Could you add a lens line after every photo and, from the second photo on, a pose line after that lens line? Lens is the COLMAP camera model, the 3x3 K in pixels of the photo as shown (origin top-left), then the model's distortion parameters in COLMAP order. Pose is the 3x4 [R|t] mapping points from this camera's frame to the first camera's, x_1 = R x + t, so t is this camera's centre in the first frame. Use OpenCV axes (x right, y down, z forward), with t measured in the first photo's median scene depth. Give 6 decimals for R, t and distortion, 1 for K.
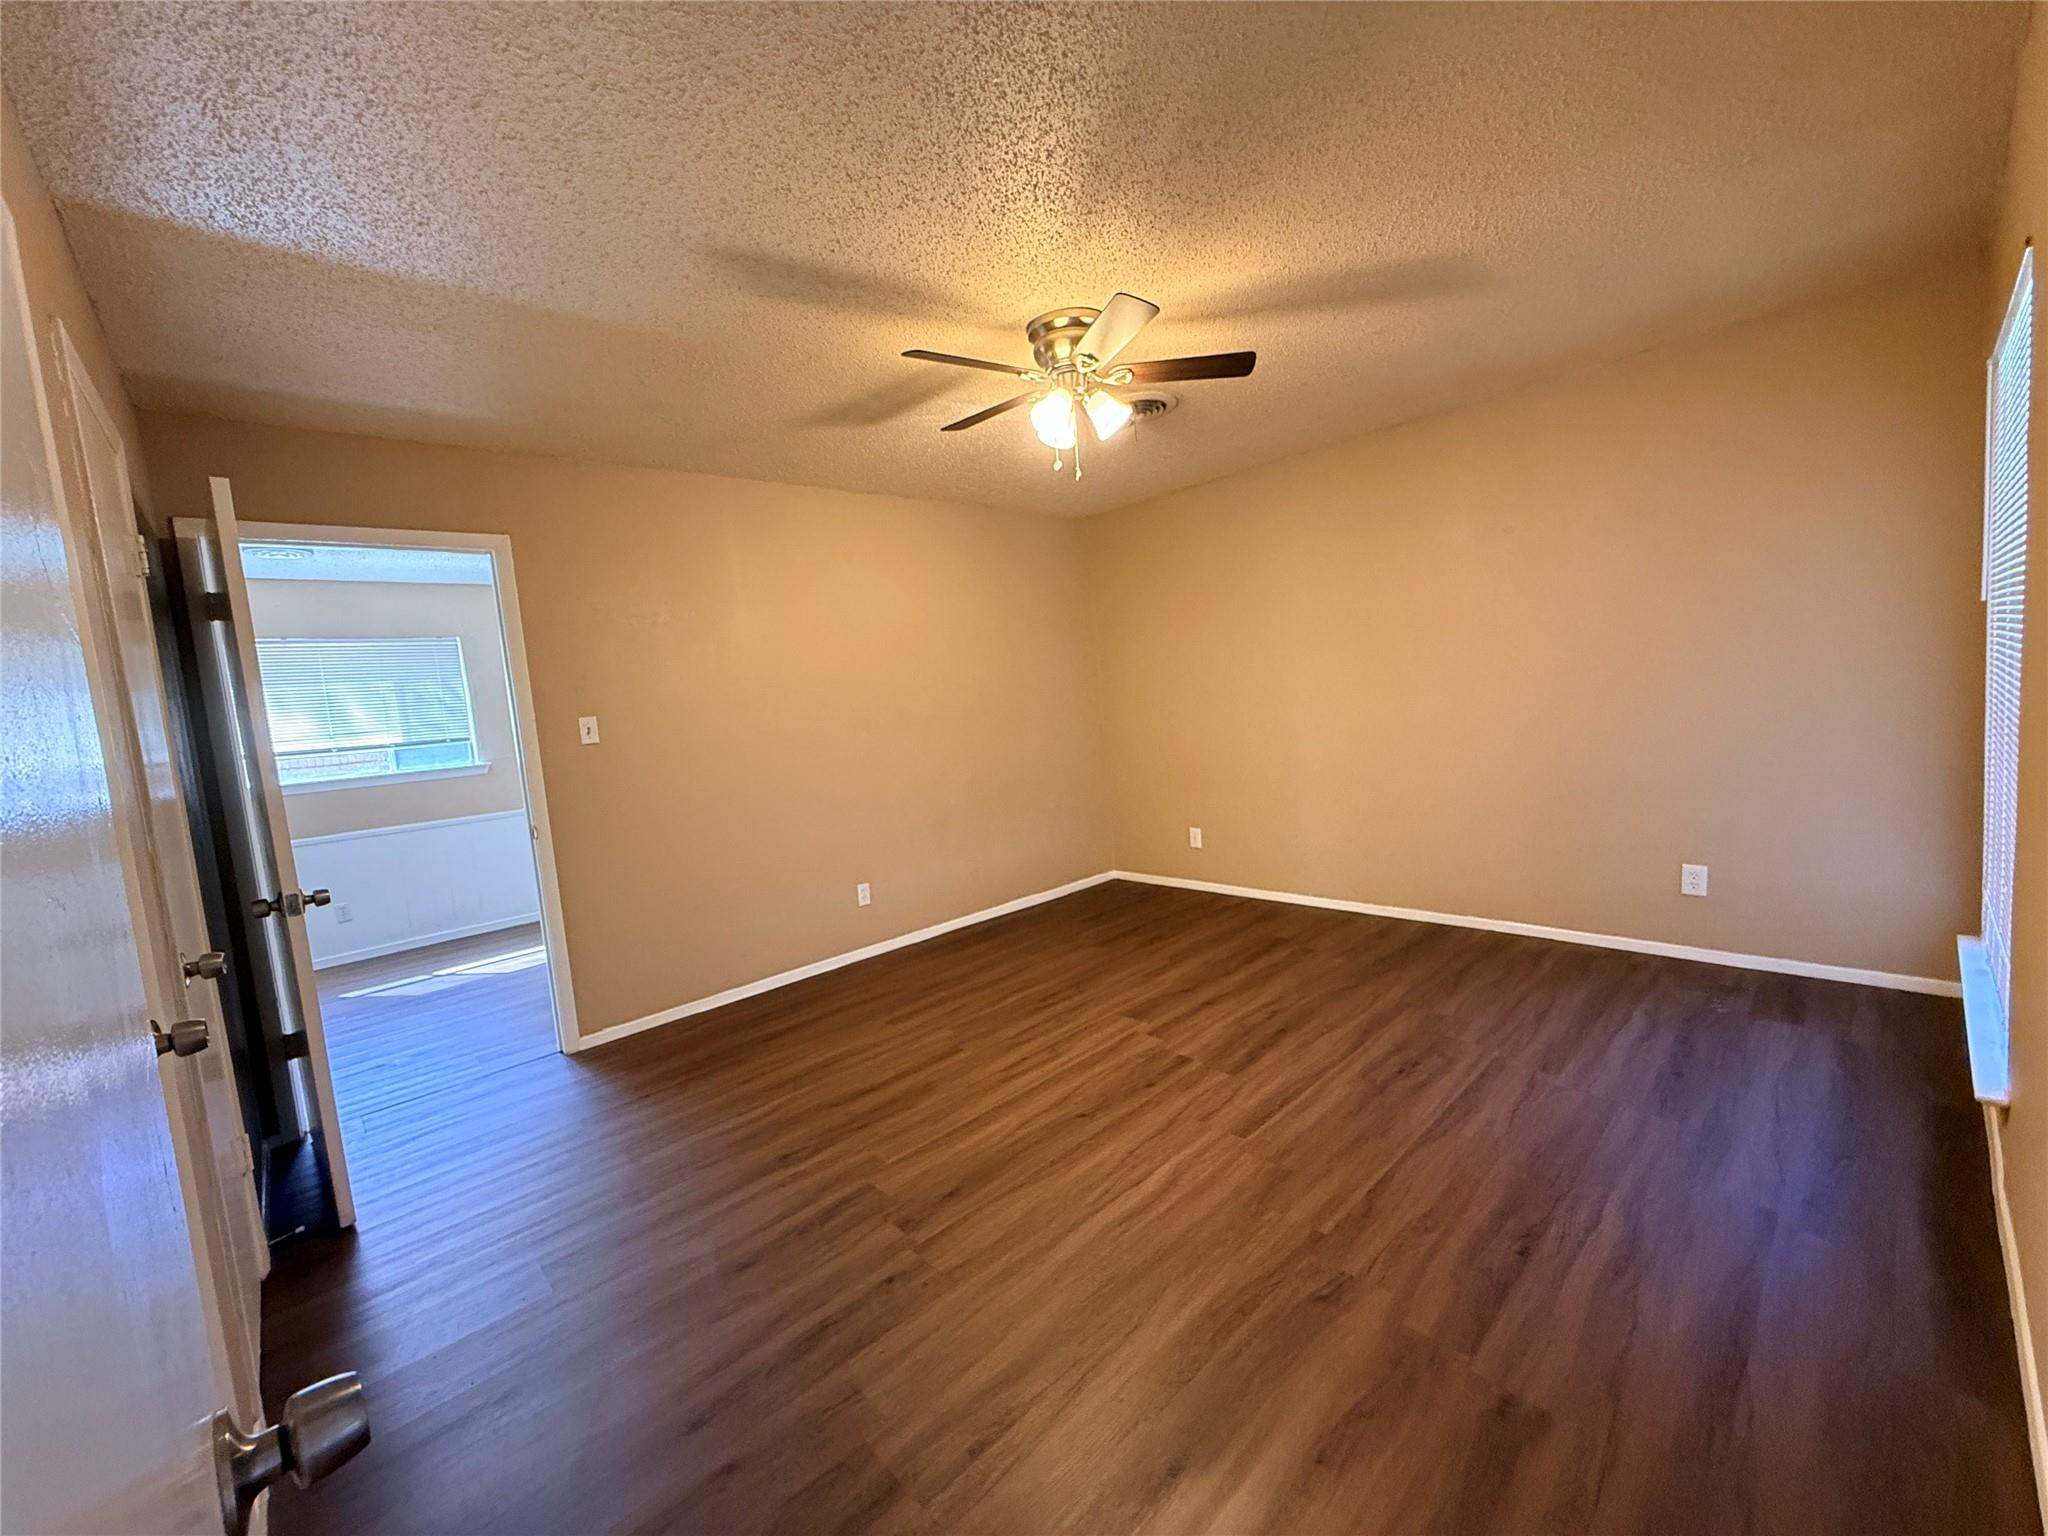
lens RADIAL K [[818.8, 0, 1019.9], [0, 818.8, 766.6], [0, 0, 1]] dist [0.001448, -0.000156]
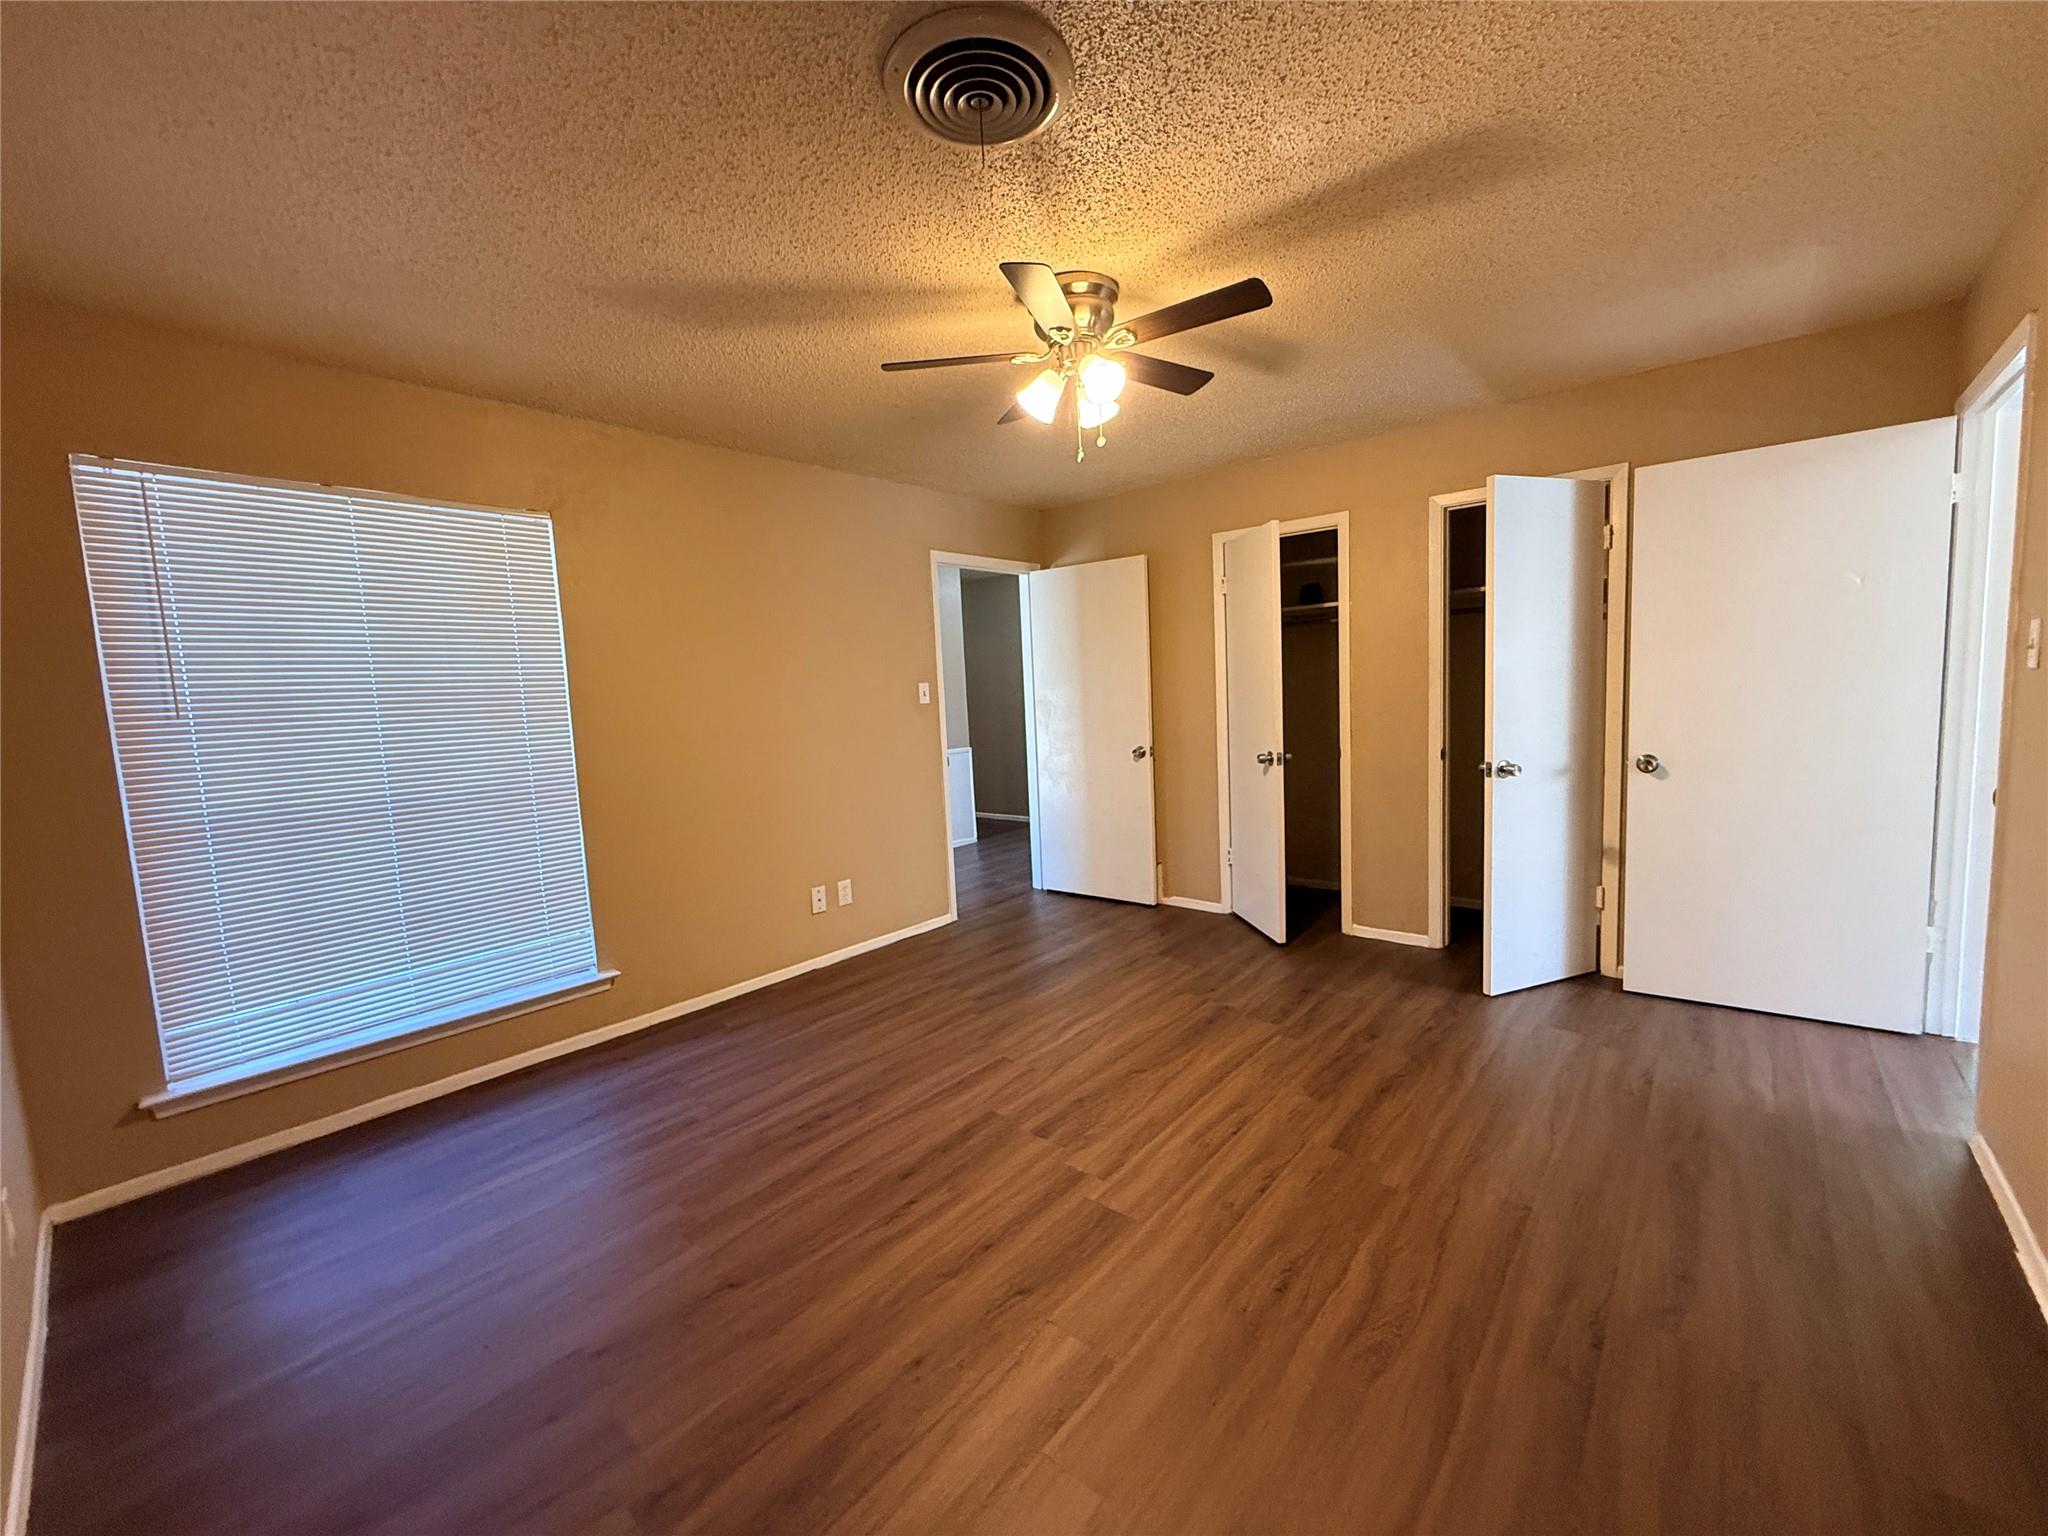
lens RADIAL K [[818.8, 0, 1019.9], [0, 818.8, 766.6], [0, 0, 1]] dist [0.001448, -0.000156]
pose [[-0.984816, 0.143736, -0.097356, 0.267971], [0.122727, 0.973061, 0.195168, -0.197440], [0.122786, 0.180256, -0.975926, 1.882501]]
